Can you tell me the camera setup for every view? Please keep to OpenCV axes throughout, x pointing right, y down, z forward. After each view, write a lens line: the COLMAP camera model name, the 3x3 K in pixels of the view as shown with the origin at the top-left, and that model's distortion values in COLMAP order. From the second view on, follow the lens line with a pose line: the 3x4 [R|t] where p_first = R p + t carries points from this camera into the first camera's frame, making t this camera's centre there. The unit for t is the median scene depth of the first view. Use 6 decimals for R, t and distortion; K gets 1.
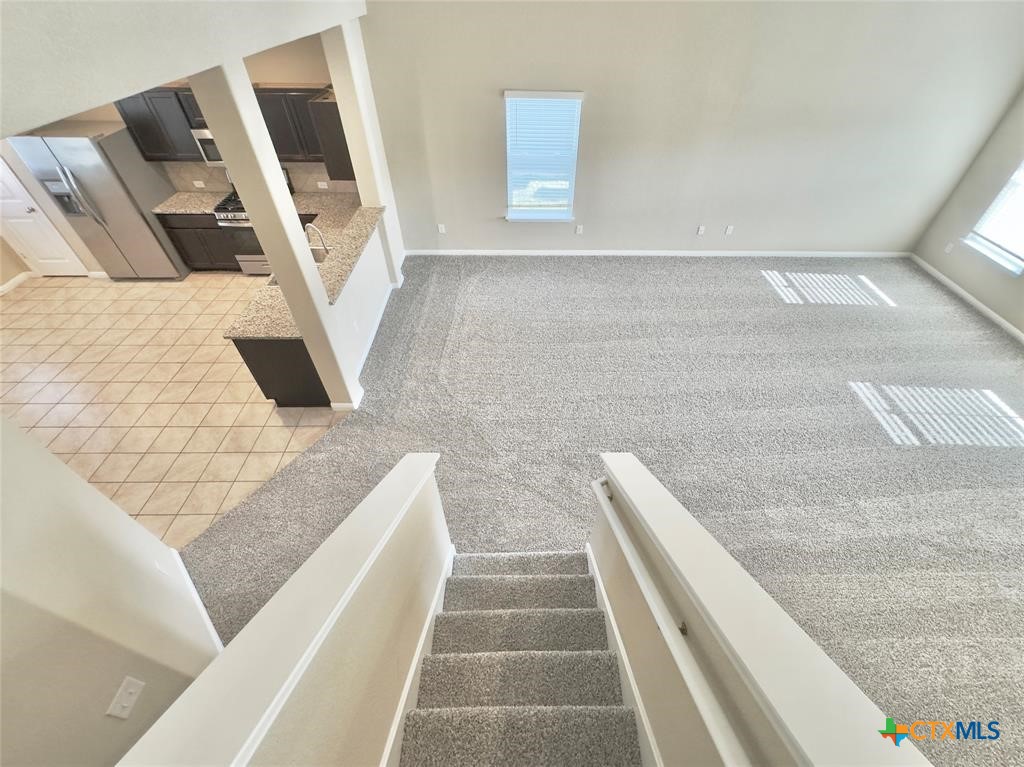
lens RADIAL K [[417.4, 0, 519.5], [0, 417.4, 395.7], [0, 0, 1]] dist [0.001296, -0.000664]
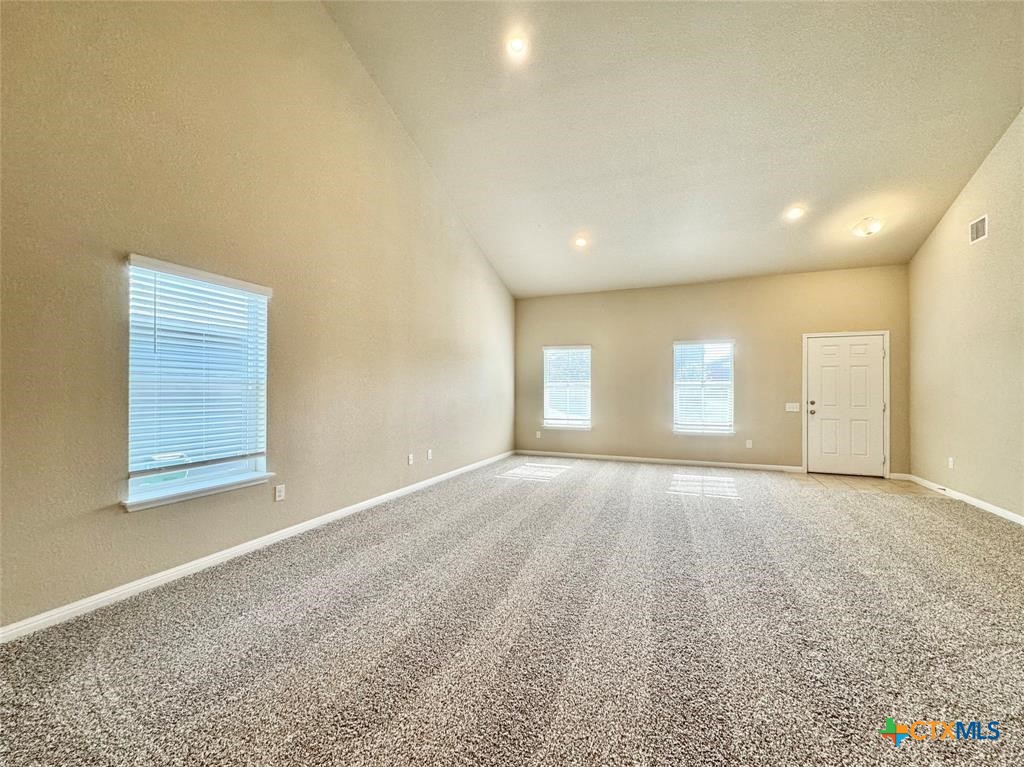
lens RADIAL K [[417.4, 0, 516.8], [0, 417.4, 388.5], [0, 0, 1]] dist [0.001296, -0.000664]
pose [[0.410216, -0.024777, 0.911652, -0.316015], [0.655288, 0.703250, -0.275747, -0.161626], [-0.634287, 0.710511, 0.304720, 0.668943]]
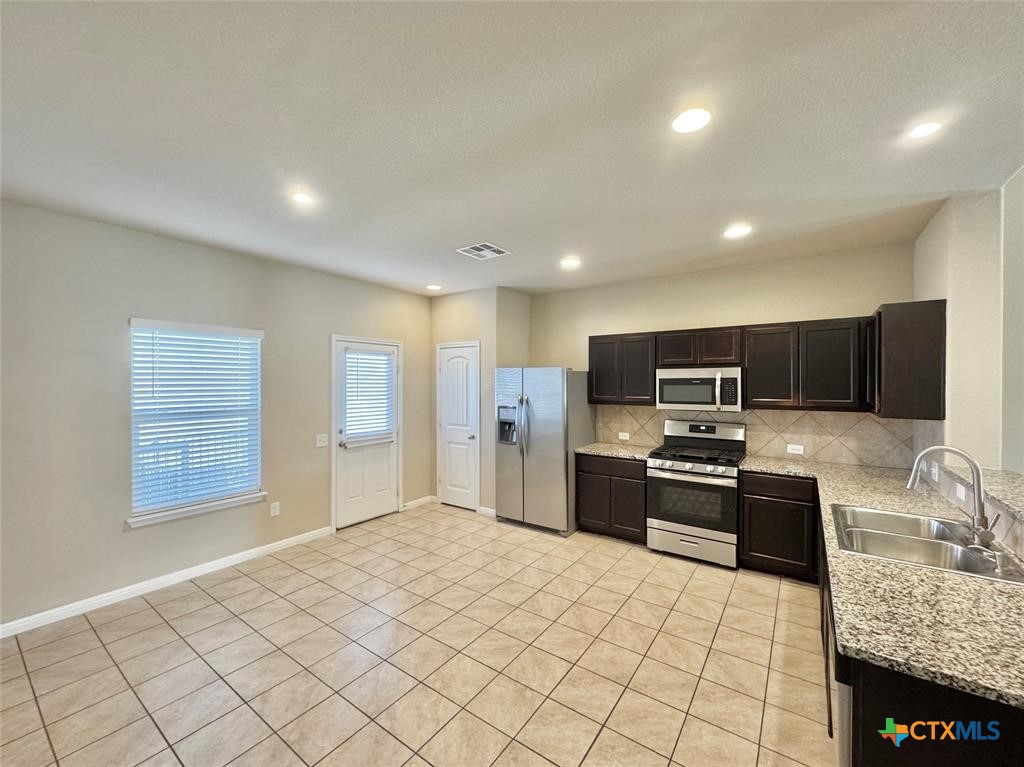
lens RADIAL K [[417.4, 0, 504.8], [0, 417.4, 382.2], [0, 0, 1]] dist [0.001296, -0.000664]
pose [[0.794851, -0.026987, -0.606204, -0.502257], [-0.415825, 0.703344, -0.576539, 0.009161], [0.441929, 0.710337, 0.547832, 0.395551]]
